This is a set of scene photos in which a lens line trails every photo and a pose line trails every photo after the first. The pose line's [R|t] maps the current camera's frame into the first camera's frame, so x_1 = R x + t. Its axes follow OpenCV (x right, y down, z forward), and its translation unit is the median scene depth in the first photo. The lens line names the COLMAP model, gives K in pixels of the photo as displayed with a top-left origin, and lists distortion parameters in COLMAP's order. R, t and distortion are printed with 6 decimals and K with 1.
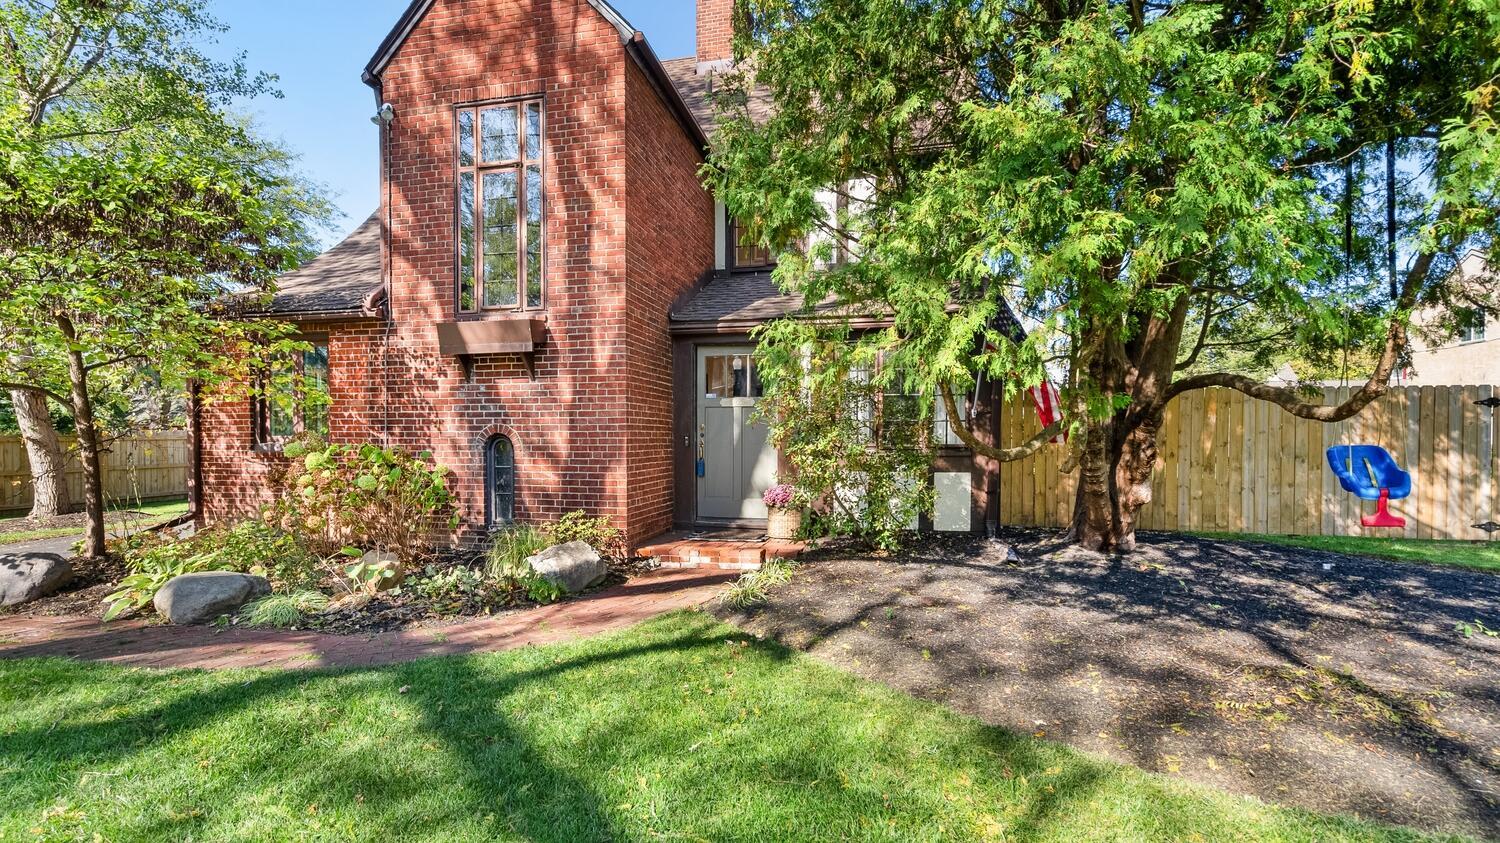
lens RADIAL K [[700.4, 0, 741.5], [0, 700.4, 459.0], [0, 0, 1]] dist [-0.001875, -0.000087]
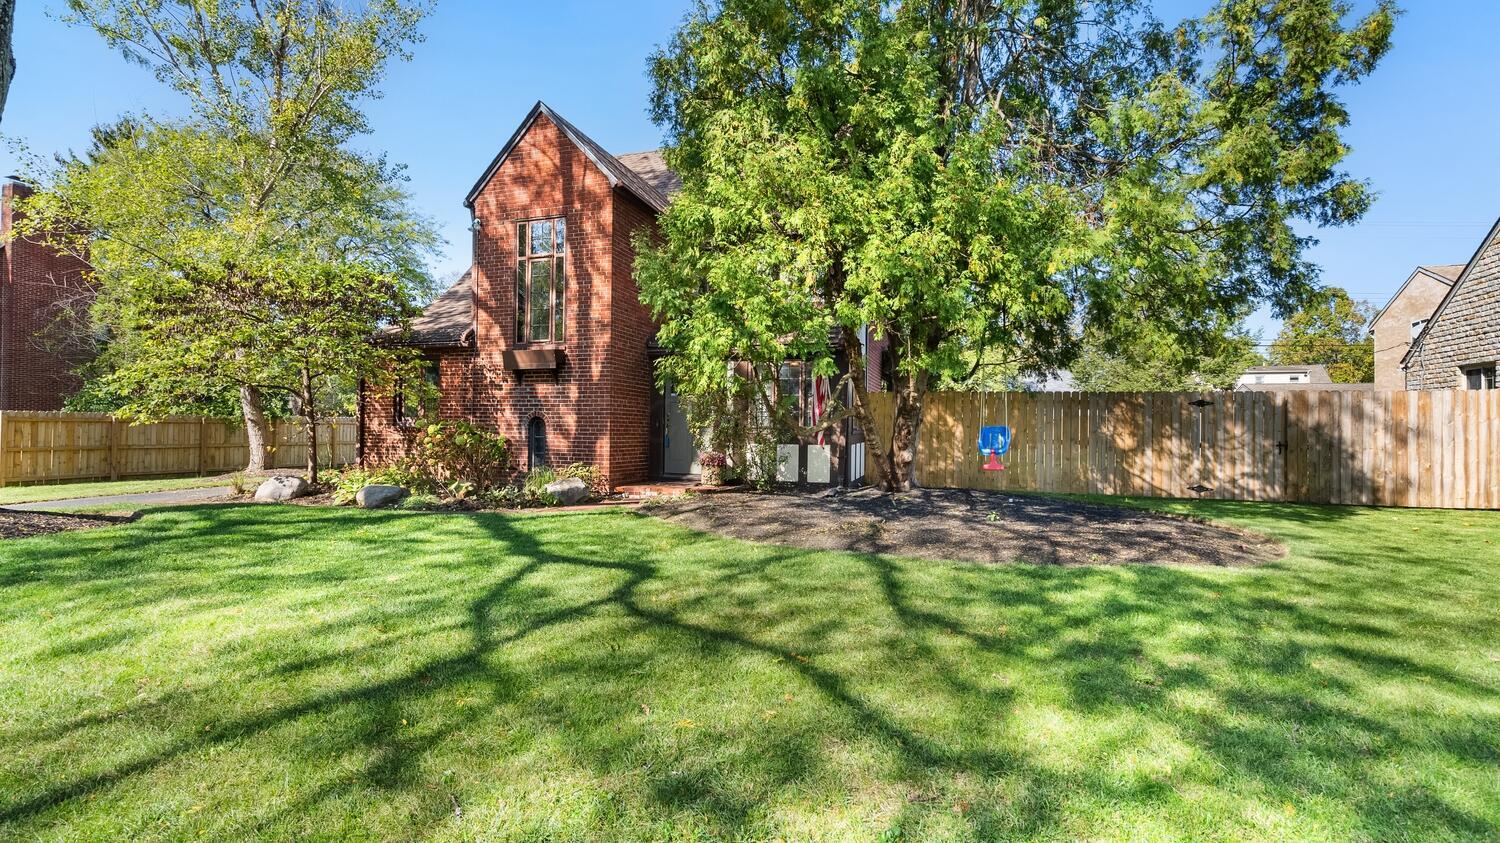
lens RADIAL K [[695.0, 0, 748.8], [0, 695.0, 441.4], [0, 0, 1]] dist [-0.006004, -0.000117]
pose [[0.995341, 0.014390, -0.095338, 0.308885], [-0.016443, 0.999649, -0.020789, 0.047376], [0.095005, 0.022260, 0.995228, -0.584080]]
